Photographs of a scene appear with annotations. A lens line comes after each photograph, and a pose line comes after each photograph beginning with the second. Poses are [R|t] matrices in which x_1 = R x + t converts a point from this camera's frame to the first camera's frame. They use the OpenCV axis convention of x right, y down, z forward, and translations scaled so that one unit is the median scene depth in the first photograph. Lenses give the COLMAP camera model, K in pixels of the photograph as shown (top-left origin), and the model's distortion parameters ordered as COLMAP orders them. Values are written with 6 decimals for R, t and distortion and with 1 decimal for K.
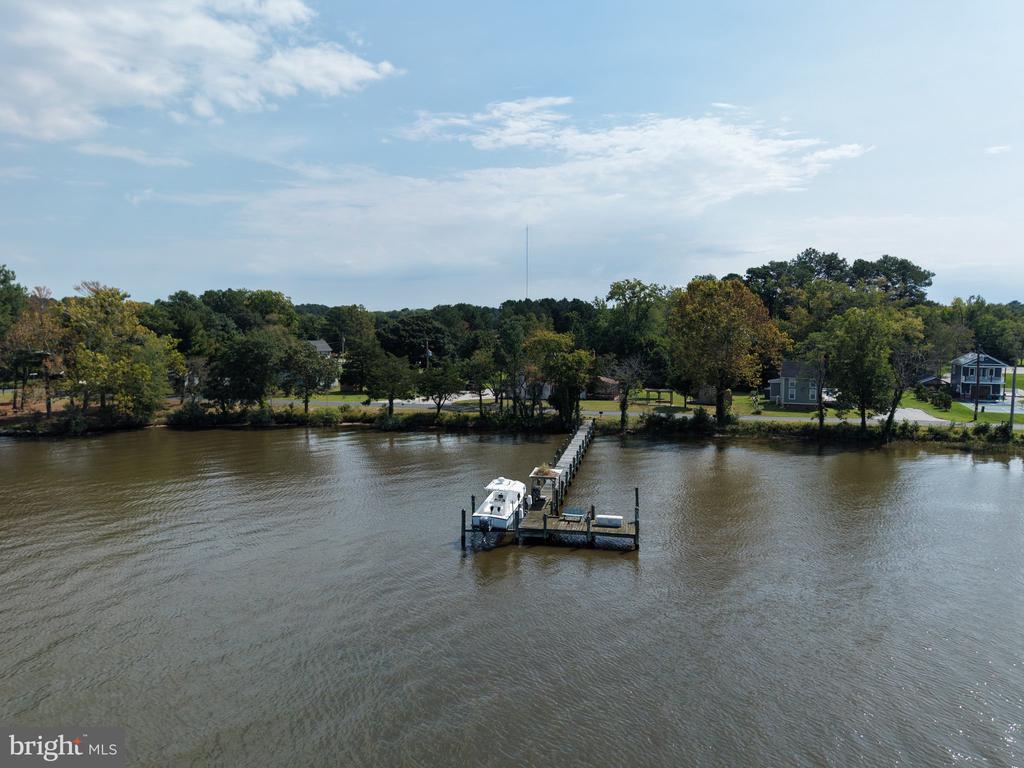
lens RADIAL K [[713.9, 0, 509.3], [0, 713.9, 418.7], [0, 0, 1]] dist [0.009909, -0.002283]
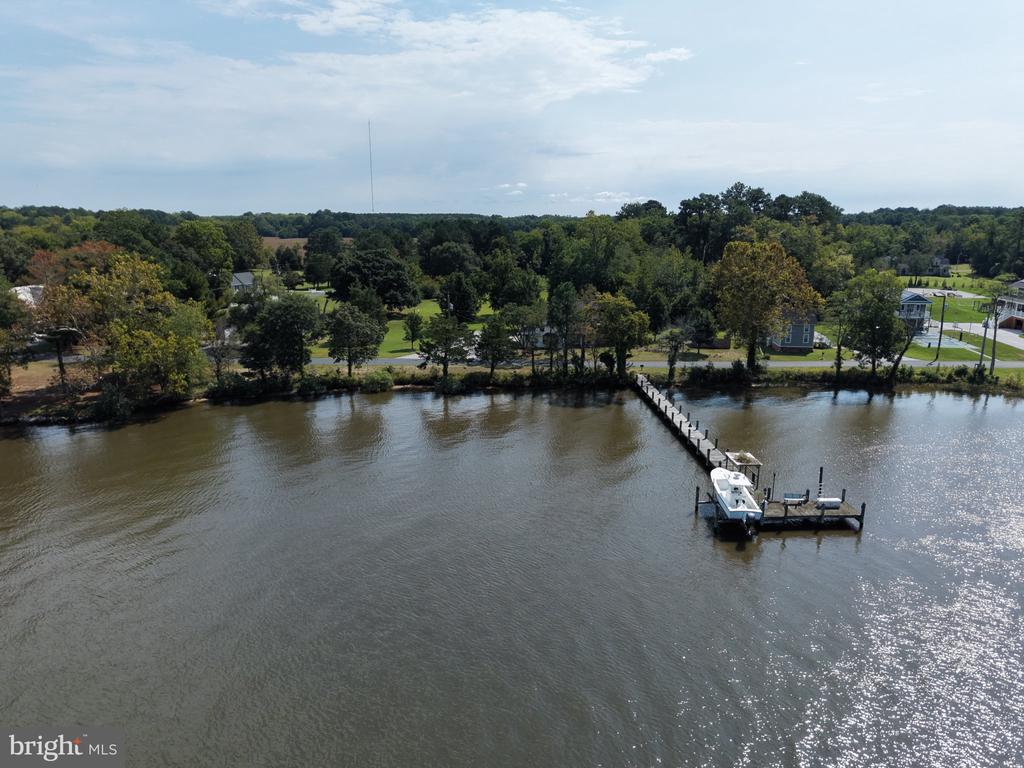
lens RADIAL K [[729.6, 0, 512.0], [0, 729.6, 384.0], [0, 0, 1]] dist [0.000730, -0.001233]
pose [[0.971574, -0.048869, 0.231636, -0.111328], [0.028011, 0.995319, 0.092498, -0.030942], [-0.235072, -0.083381, 0.968395, -0.001349]]
